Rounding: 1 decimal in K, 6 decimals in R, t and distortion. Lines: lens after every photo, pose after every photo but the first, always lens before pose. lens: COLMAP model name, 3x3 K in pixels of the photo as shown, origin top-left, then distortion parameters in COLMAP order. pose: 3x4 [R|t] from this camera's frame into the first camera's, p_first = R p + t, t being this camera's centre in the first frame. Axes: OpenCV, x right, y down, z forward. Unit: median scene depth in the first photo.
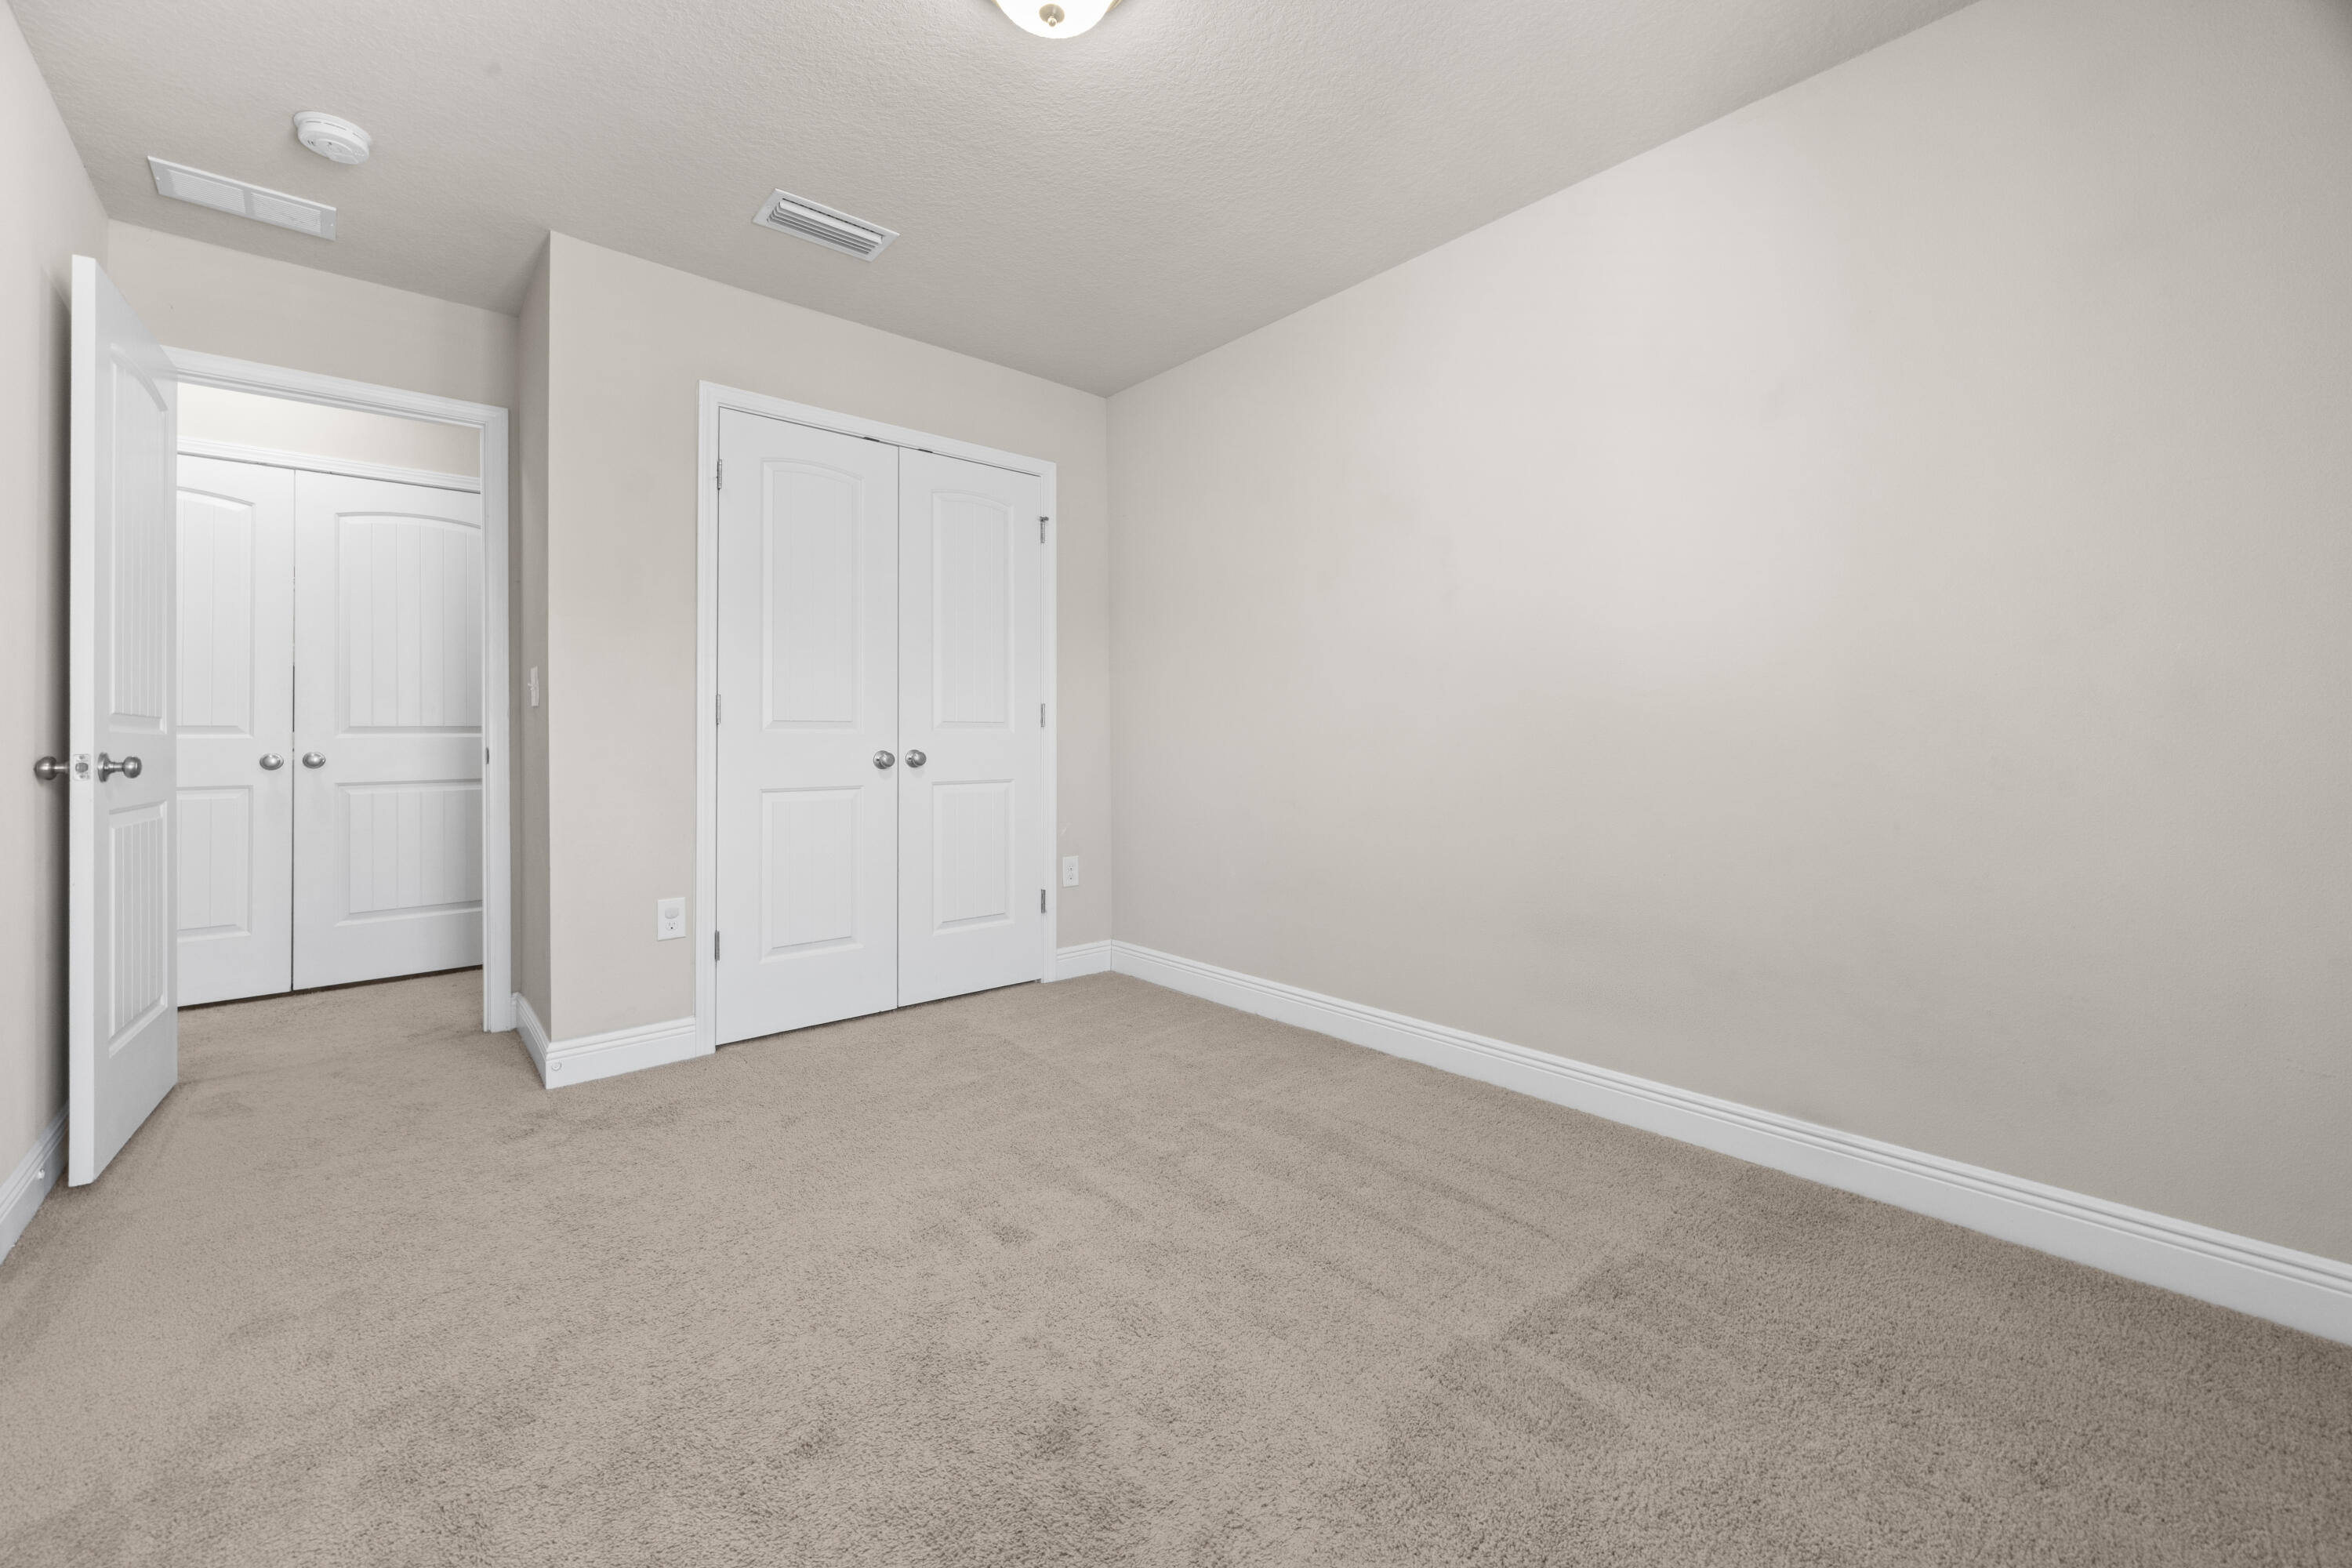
lens RADIAL K [[902.3, 0, 1173.6], [0, 902.3, 735.1], [0, 0, 1]] dist [-0.000135, -0.000001]
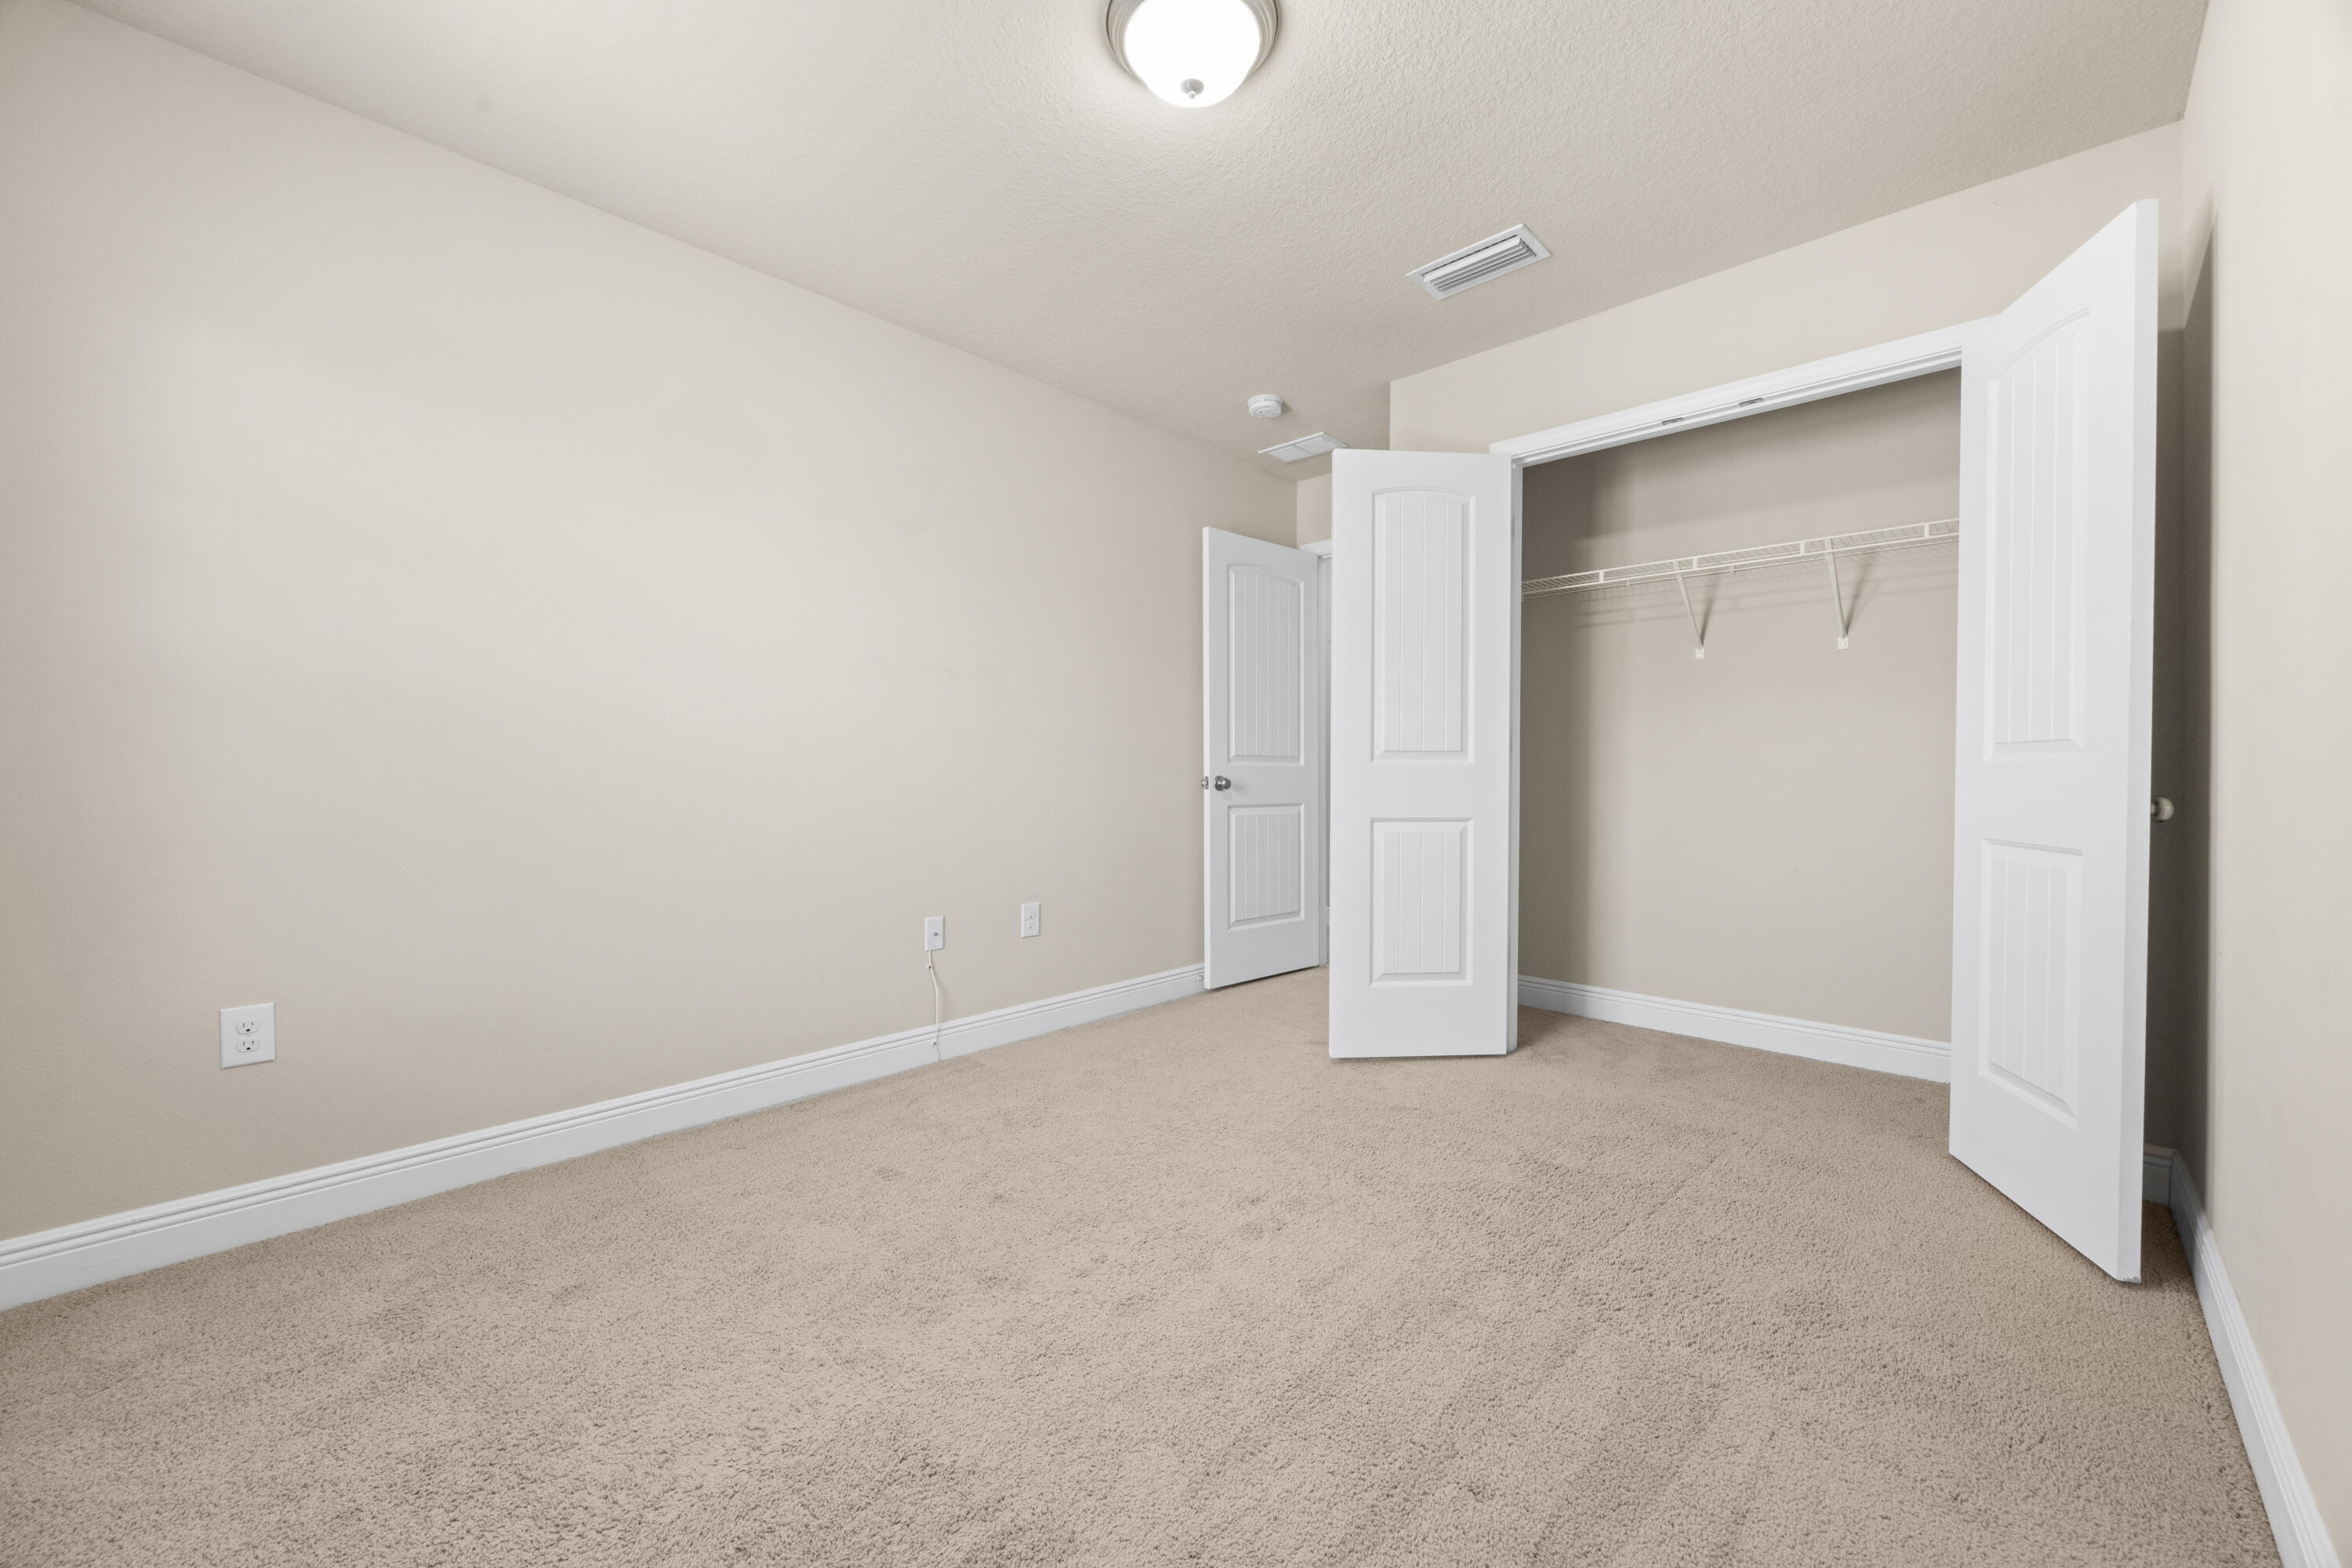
lens RADIAL K [[903.1, 0, 1176.0], [0, 903.1, 784.0], [0, 0, 1]] dist [-0.000436, 0.000008]
pose [[0.094459, 0.014384, -0.995425, 0.867476], [0.000221, 0.999895, 0.014469, 0.009919], [0.995529, -0.001587, 0.094446, 0.810440]]
